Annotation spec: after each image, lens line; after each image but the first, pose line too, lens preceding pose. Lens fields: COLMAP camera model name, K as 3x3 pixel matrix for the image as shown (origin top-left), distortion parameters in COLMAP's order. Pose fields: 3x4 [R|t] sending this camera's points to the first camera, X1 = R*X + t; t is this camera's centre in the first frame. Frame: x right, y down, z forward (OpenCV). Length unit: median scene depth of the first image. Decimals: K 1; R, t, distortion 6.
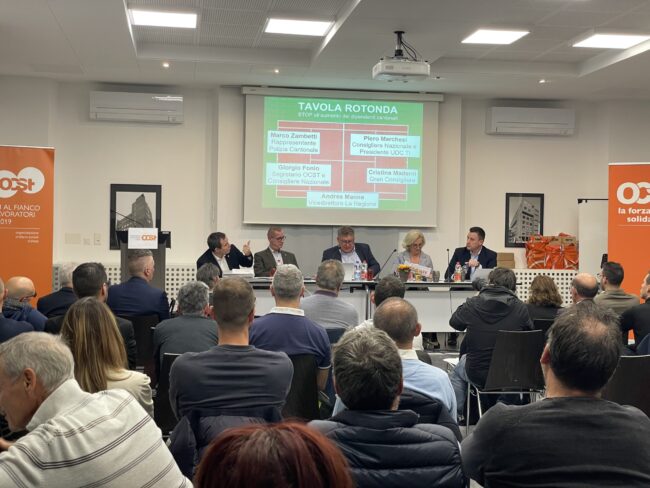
lens RADIAL K [[979.9, 0, 325.0], [0, 979.9, 244.0], [0, 0, 1]] dist [-0.005761, -0.014546]
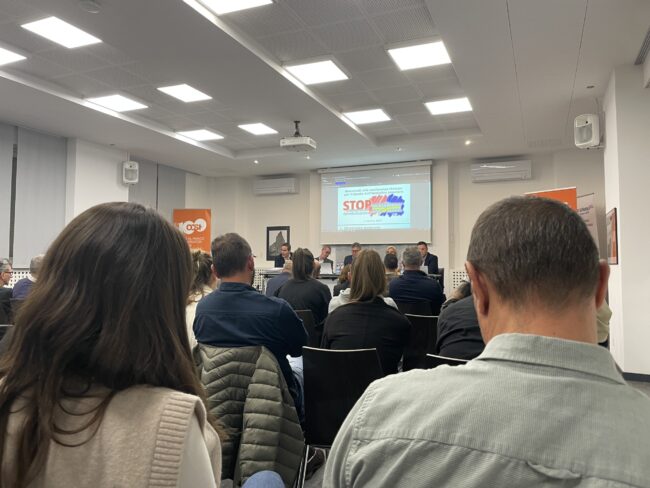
lens RADIAL K [[501.5, 0, 325.0], [0, 501.5, 244.0], [0, 0, 1]] dist [0.000245, -0.000132]
pose [[0.858374, -0.034417, -0.511869, 0.393970], [0.006203, 0.998370, -0.056727, 0.030123], [0.512987, 0.045518, 0.857189, 0.212900]]
